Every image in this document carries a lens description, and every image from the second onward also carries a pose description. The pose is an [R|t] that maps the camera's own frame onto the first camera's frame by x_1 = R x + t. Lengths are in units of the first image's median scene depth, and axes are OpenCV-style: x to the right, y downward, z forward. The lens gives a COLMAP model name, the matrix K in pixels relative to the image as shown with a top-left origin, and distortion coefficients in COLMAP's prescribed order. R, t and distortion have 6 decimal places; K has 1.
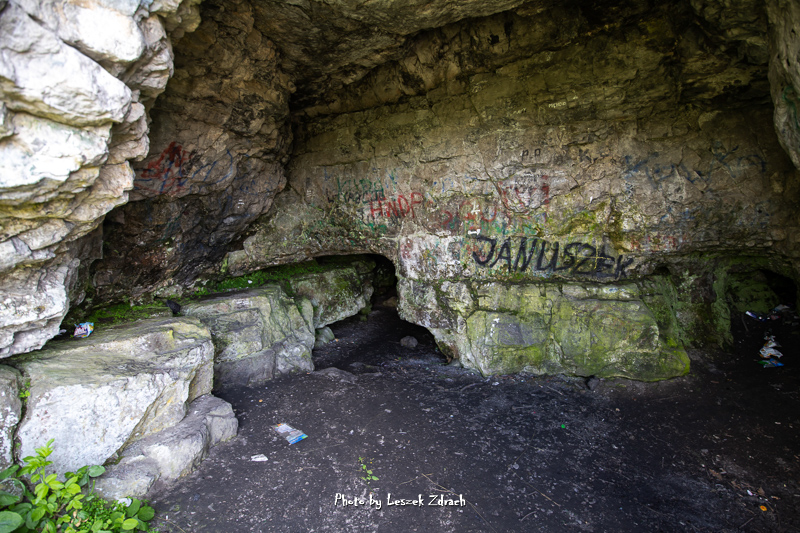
lens RADIAL K [[360.8, 0, 403.3], [0, 360.8, 269.7], [0, 0, 1]] dist [0.000138, -0.010079]
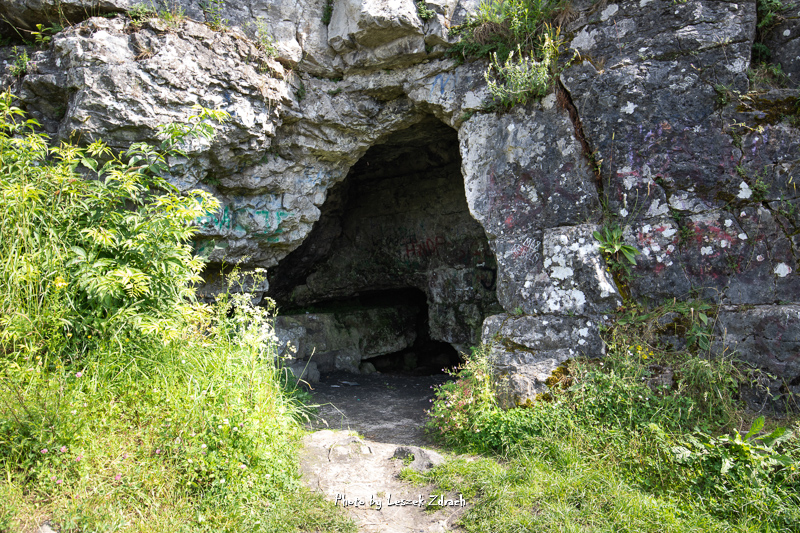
lens RADIAL K [[592.0, 0, 400.0], [0, 592.0, 266.5], [0, 0, 1]] dist [0.033426, -0.000241]
pose [[0.989054, -0.015715, -0.146715, 0.236691], [-0.007056, 0.988137, -0.153412, 0.257002], [0.147385, 0.152769, 0.977210, -1.265811]]
